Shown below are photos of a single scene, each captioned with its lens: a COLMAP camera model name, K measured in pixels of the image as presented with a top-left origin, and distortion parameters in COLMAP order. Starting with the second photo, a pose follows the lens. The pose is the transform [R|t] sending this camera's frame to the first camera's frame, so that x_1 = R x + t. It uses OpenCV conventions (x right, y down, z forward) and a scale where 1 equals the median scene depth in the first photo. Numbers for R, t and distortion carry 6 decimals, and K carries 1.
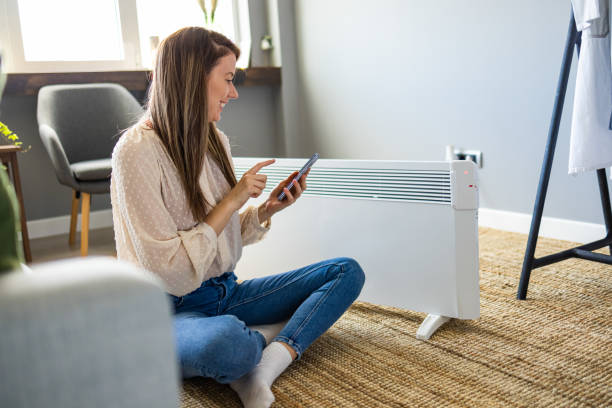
lens RADIAL K [[617.3, 0, 317.5], [0, 617.3, 195.9], [0, 0, 1]] dist [-0.010256, 0.006801]
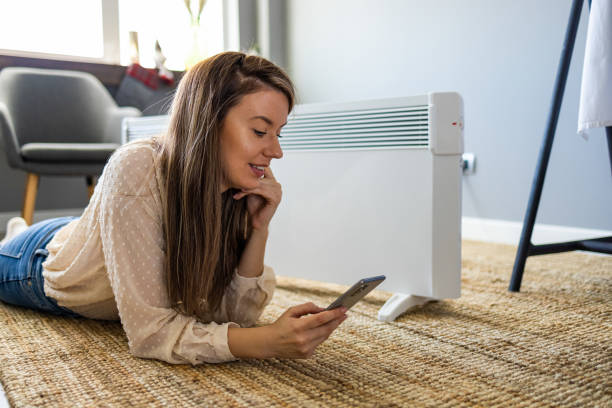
lens RADIAL K [[602.5, 0, 306.0], [0, 602.5, 204.0], [0, 0, 1]] dist [-0.006165, 0.014524]
pose [[0.998230, 0.054830, -0.023028, 0.075207], [-0.056590, 0.994825, -0.084387, 0.145336], [0.018282, 0.085541, 0.996167, 0.214843]]
